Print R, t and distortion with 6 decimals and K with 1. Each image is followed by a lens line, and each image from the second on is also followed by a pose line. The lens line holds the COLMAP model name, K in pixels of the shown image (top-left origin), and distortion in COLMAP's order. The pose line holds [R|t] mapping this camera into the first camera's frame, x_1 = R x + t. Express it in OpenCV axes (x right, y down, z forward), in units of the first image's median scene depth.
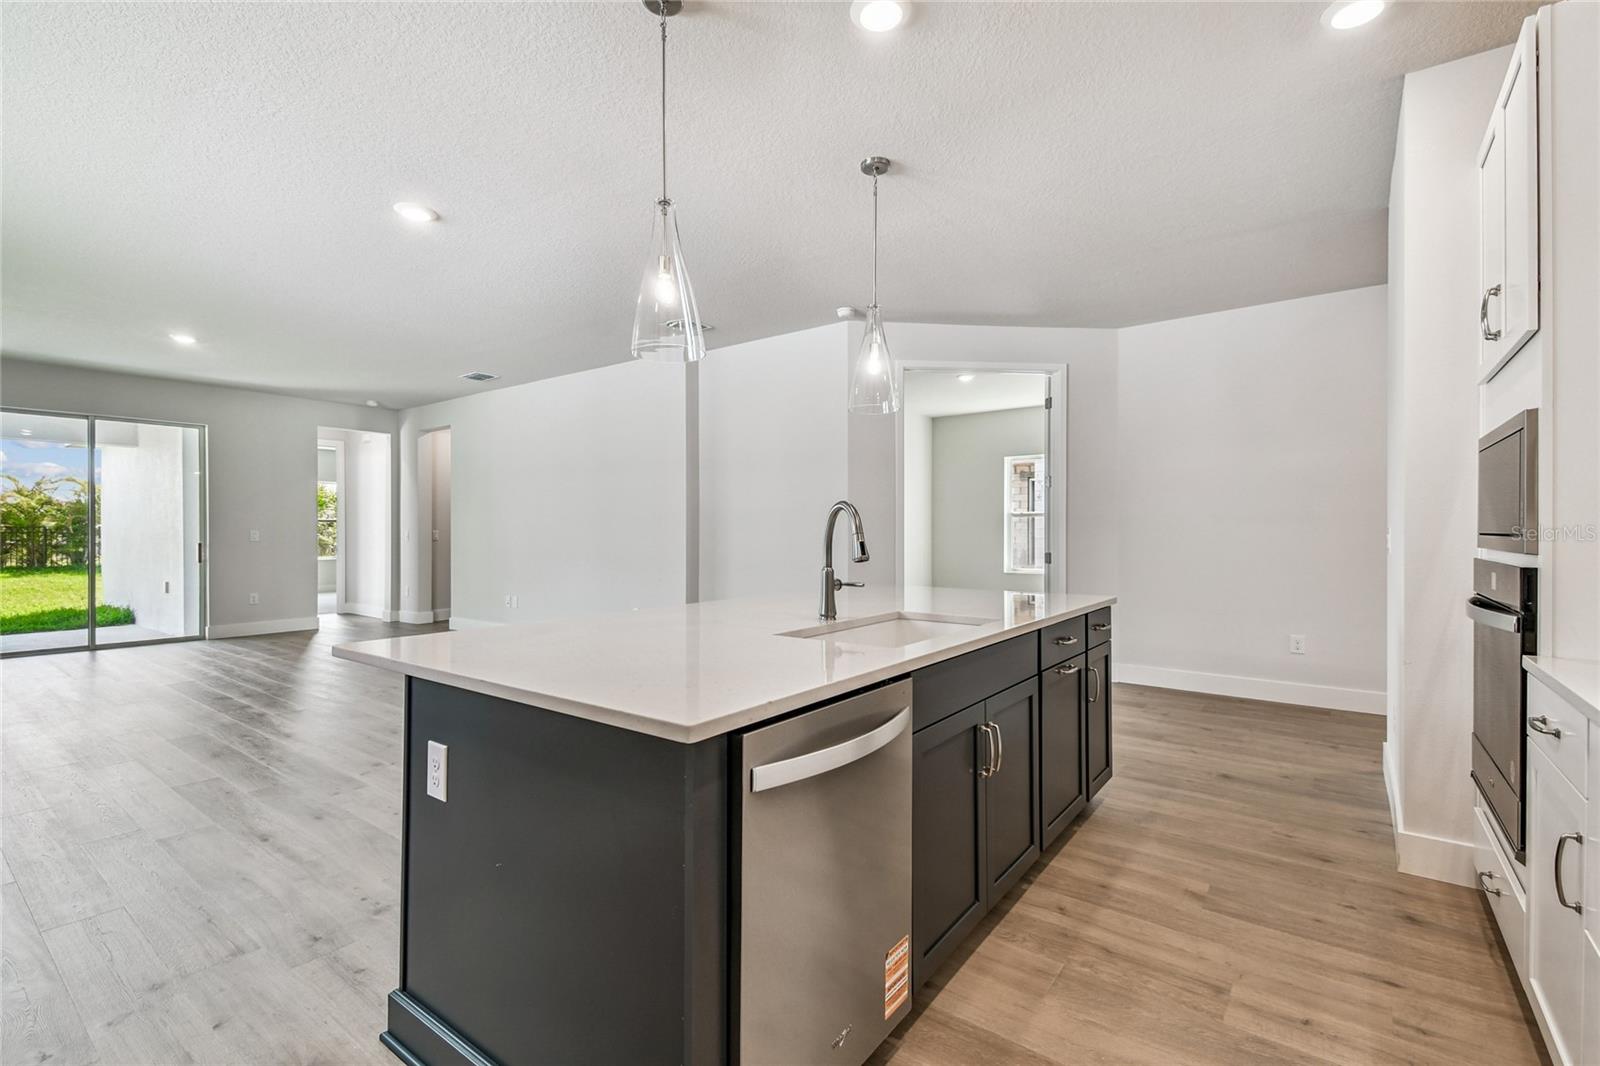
lens RADIAL K [[713.5, 0, 792.5], [0, 713.5, 536.5], [0, 0, 1]] dist [0.053707, -0.024350]
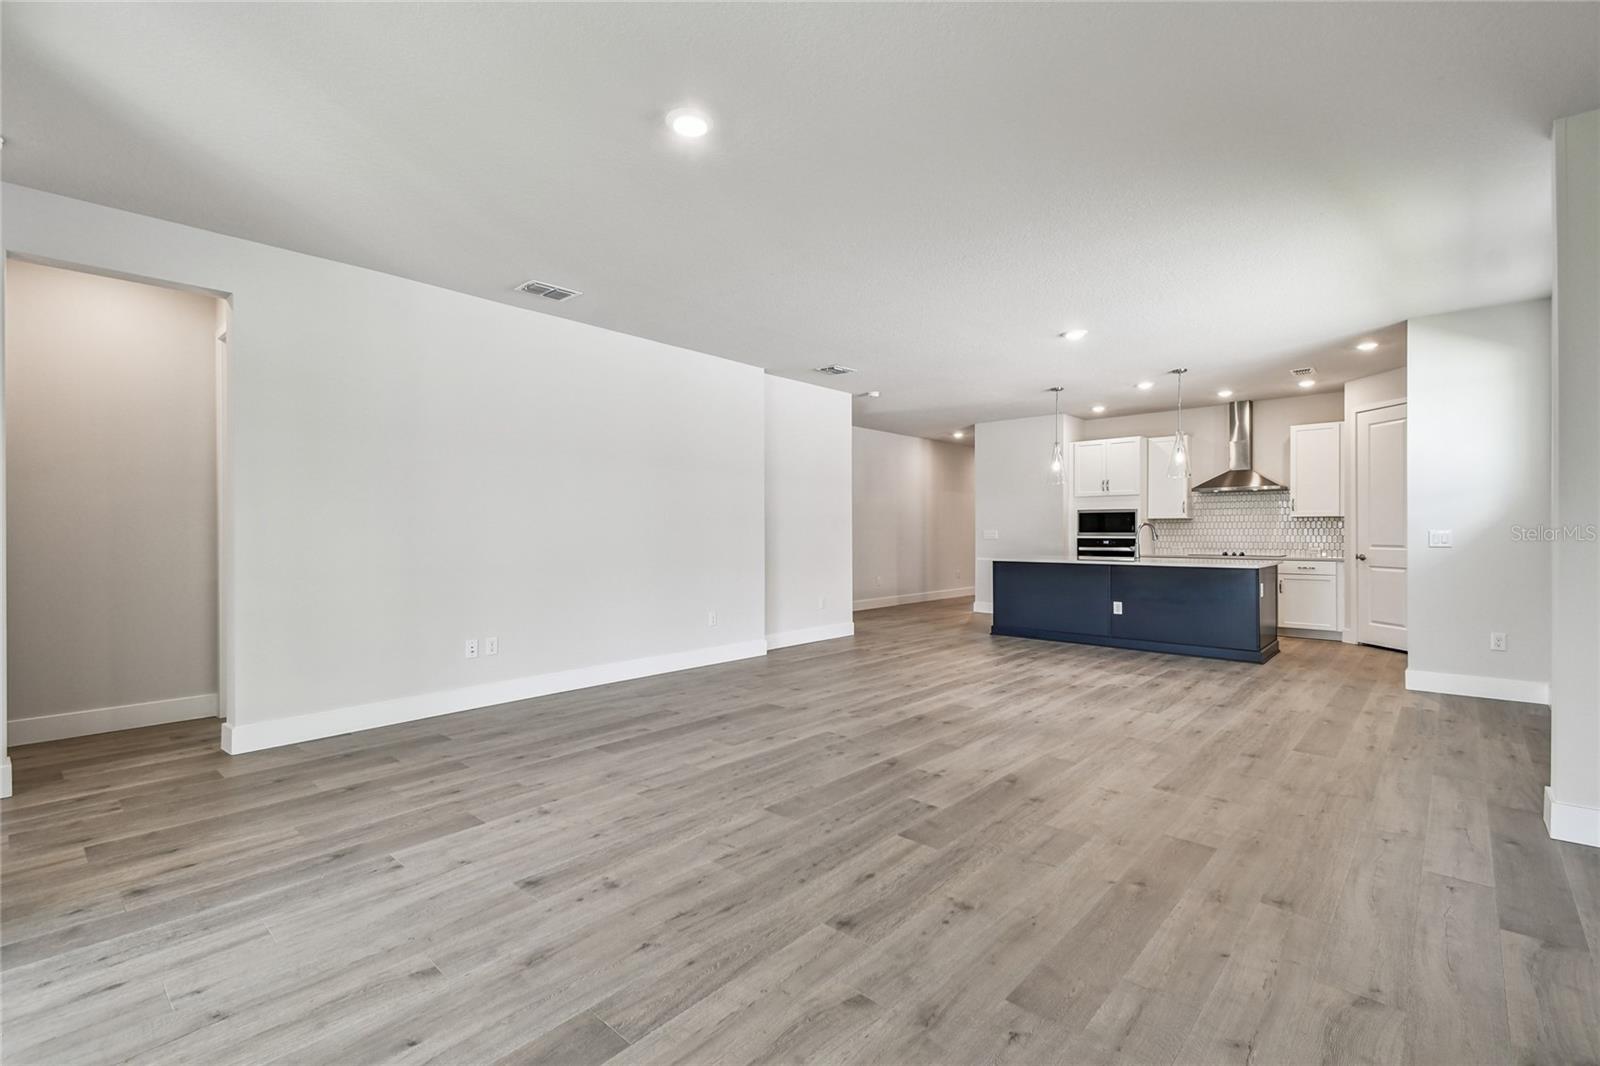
lens RADIAL K [[713.6, 0, 795.5], [0, 713.6, 493.9], [0, 0, 1]] dist [0.032450, -0.000005]
pose [[0.079475, 0.049965, 0.995584, -0.920483], [0.010585, 0.998644, -0.050964, -0.005659], [-0.996781, 0.014589, 0.078838, 0.633321]]
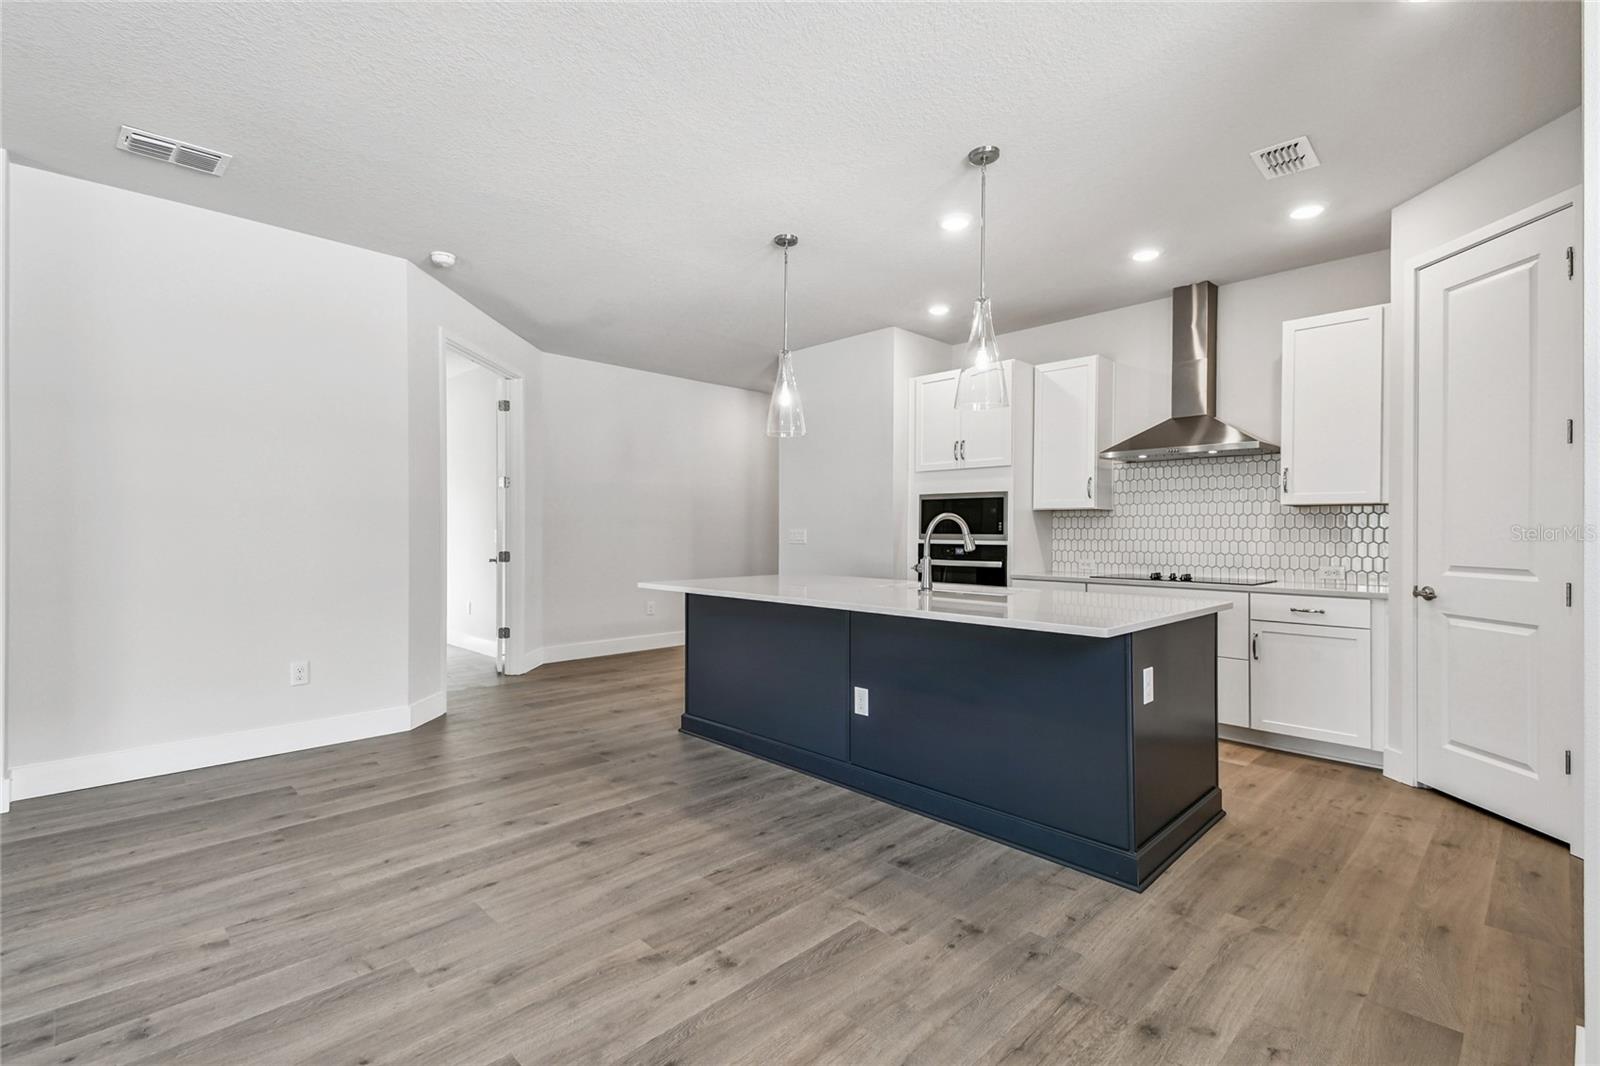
lens RADIAL K [[725.6, 0, 789.7], [0, 725.6, 534.1], [0, 0, 1]] dist [0.041118, -0.019004]
pose [[0.138356, -0.006427, 0.990362, -0.417683], [0.006182, 0.999965, 0.005626, -0.002327], [-0.990363, 0.005344, 0.138391, 0.299104]]
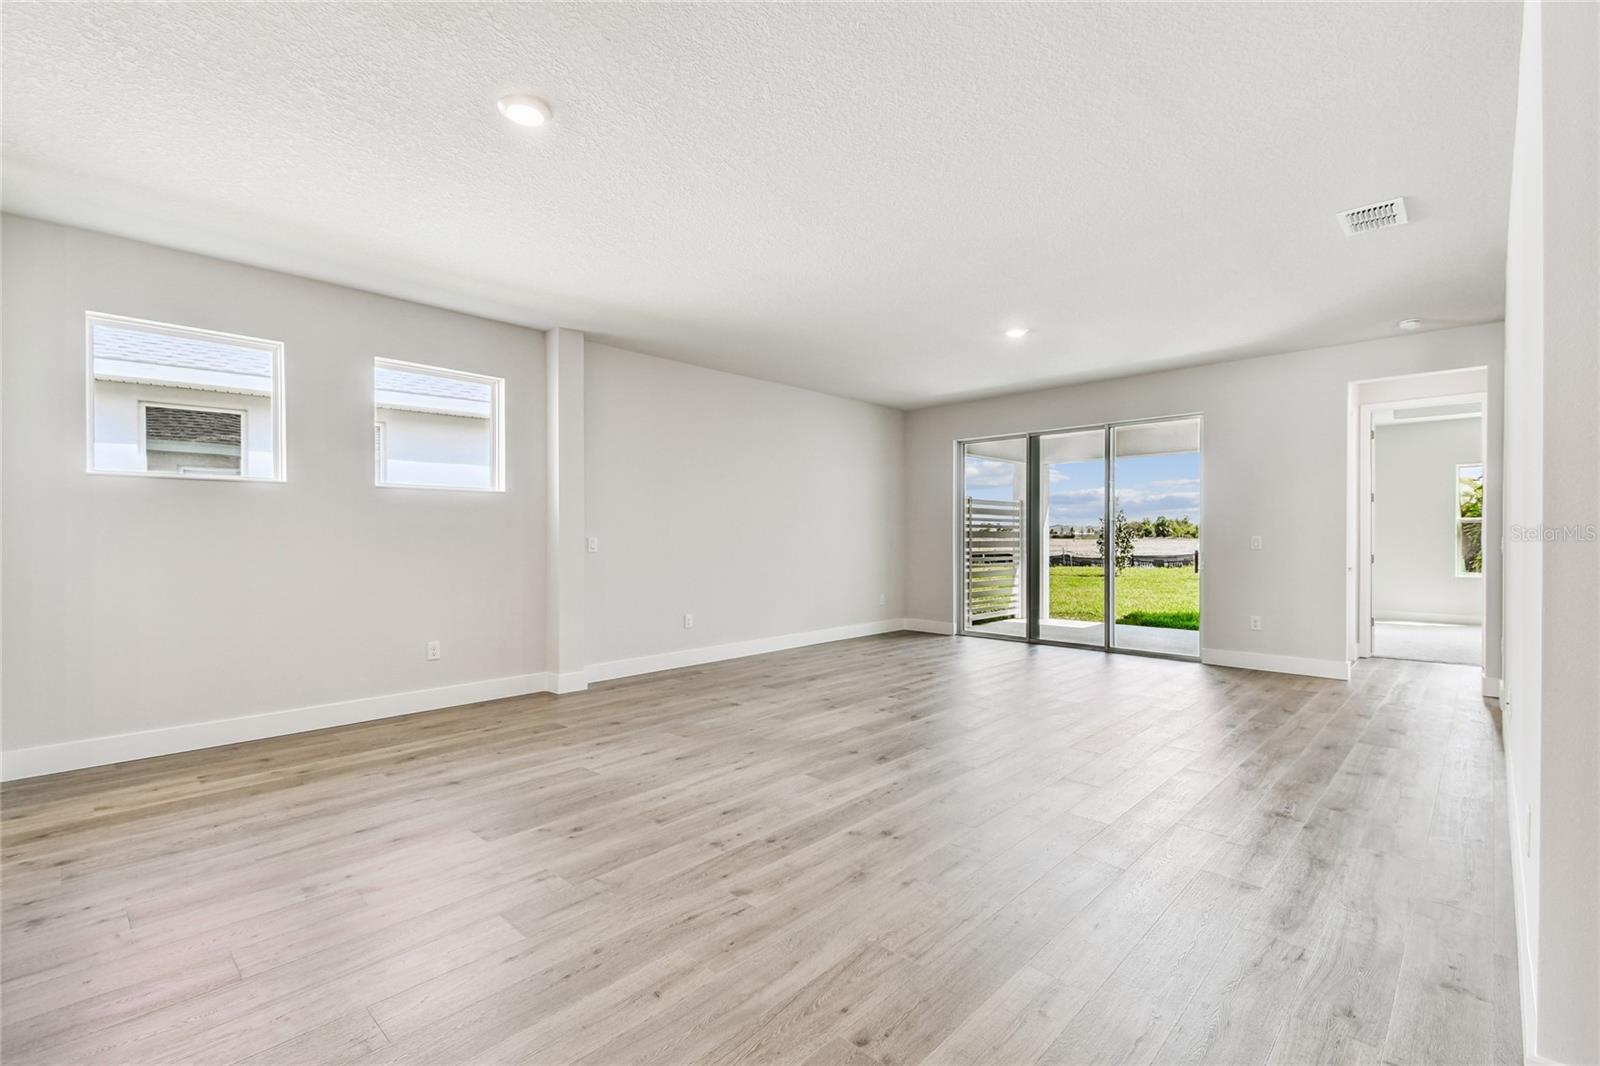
lens RADIAL K [[713.5, 0, 792.5], [0, 713.5, 536.5], [0, 0, 1]] dist [0.053707, -0.024350]
pose [[-0.106858, 0.002260, -0.994272, 0.084442], [-0.008380, 0.999960, 0.003174, -0.005891], [0.994239, 0.008671, -0.106835, 0.575945]]
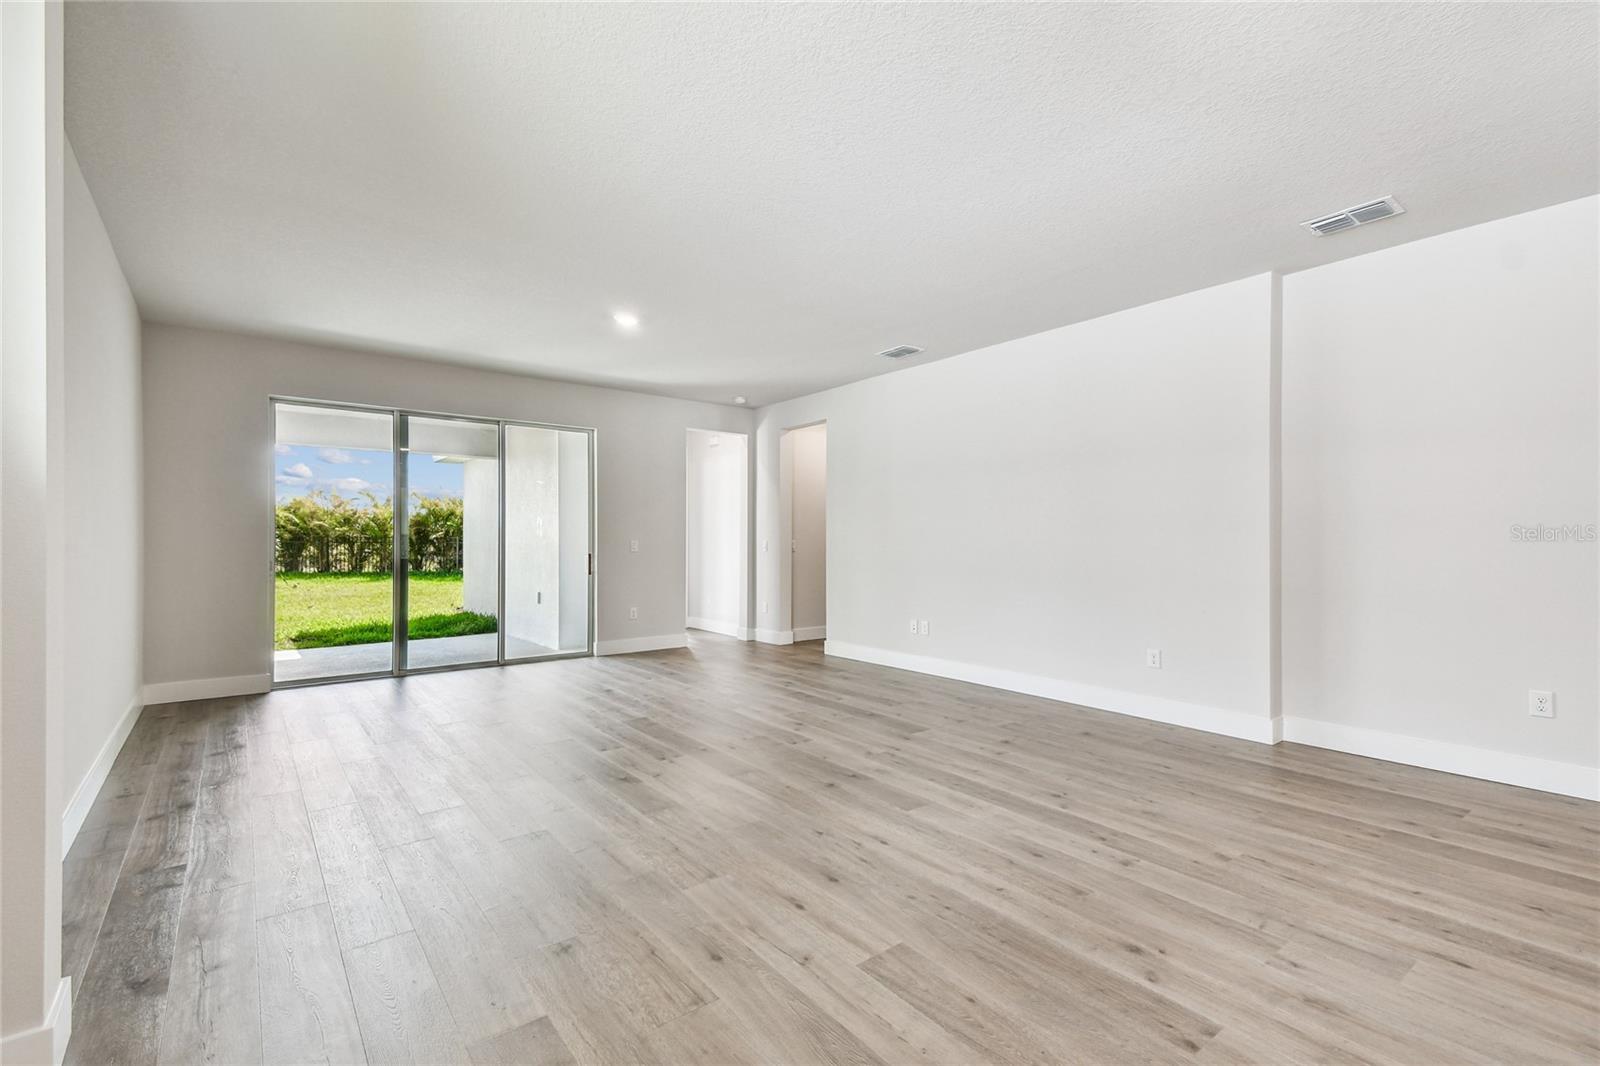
lens RADIAL K [[713.5, 0, 792.5], [0, 713.5, 536.5], [0, 0, 1]] dist [0.053707, -0.024350]
pose [[0.966306, -0.001810, -0.257389, -0.298397], [-0.001777, 0.999905, -0.013702, -0.000791], [0.257389, 0.013698, 0.966211, 0.163207]]
